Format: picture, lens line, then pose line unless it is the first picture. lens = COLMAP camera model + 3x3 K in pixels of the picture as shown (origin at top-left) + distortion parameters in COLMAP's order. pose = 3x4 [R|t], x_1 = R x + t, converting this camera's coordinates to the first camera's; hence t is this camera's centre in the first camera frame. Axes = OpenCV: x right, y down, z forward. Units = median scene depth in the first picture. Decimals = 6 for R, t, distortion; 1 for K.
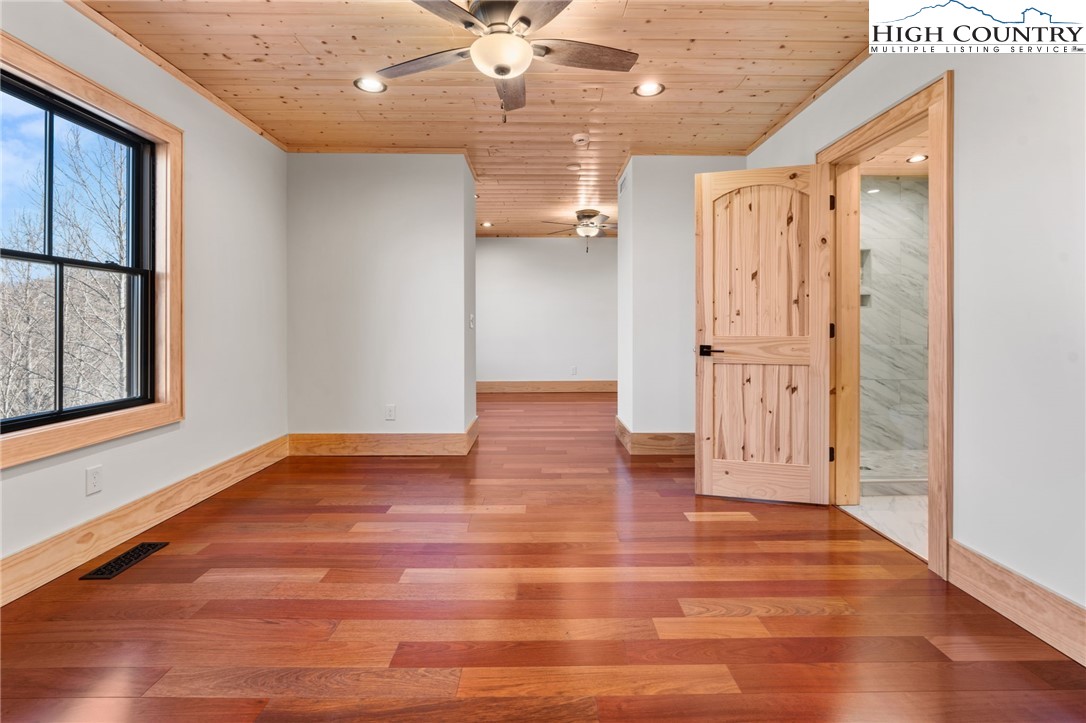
lens RADIAL K [[490.5, 0, 546.1], [0, 490.5, 324.0], [0, 0, 1]] dist [-0.003865, 0.001815]
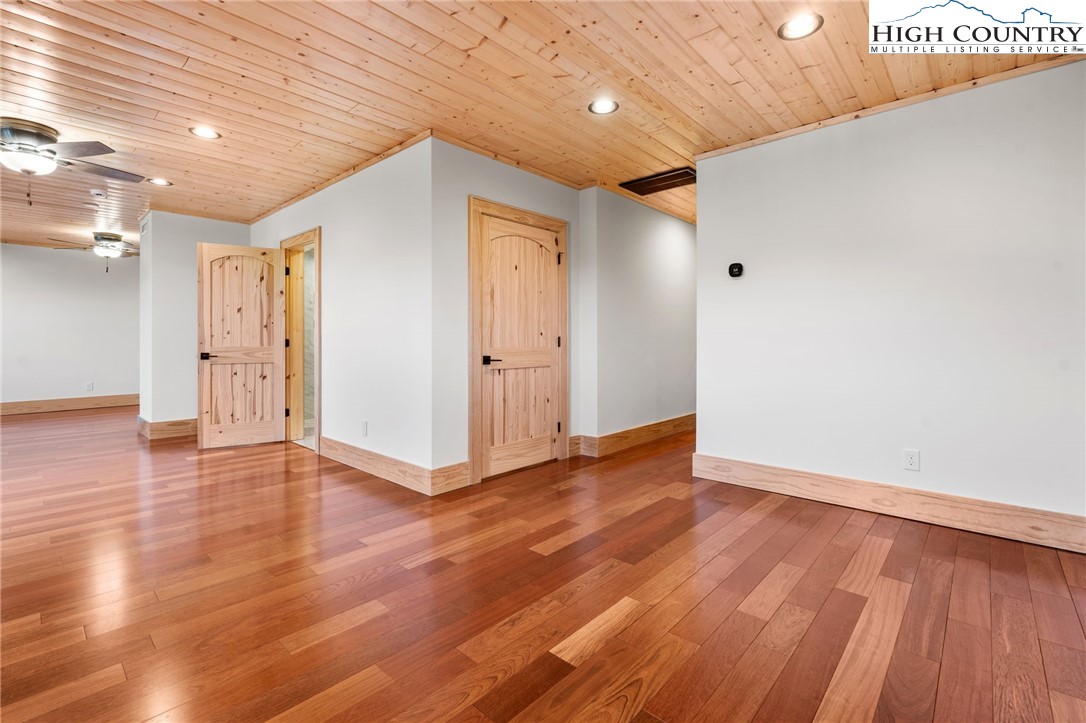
lens RADIAL K [[490.5, 0, 542.5], [0, 490.5, 341.0], [0, 0, 1]] dist [-0.003865, 0.001815]
pose [[0.693732, 0.000817, 0.720233, -0.055539], [-0.000571, 1.000000, -0.000585, 0.006189], [-0.720233, -0.000006, 0.693732, -0.881341]]
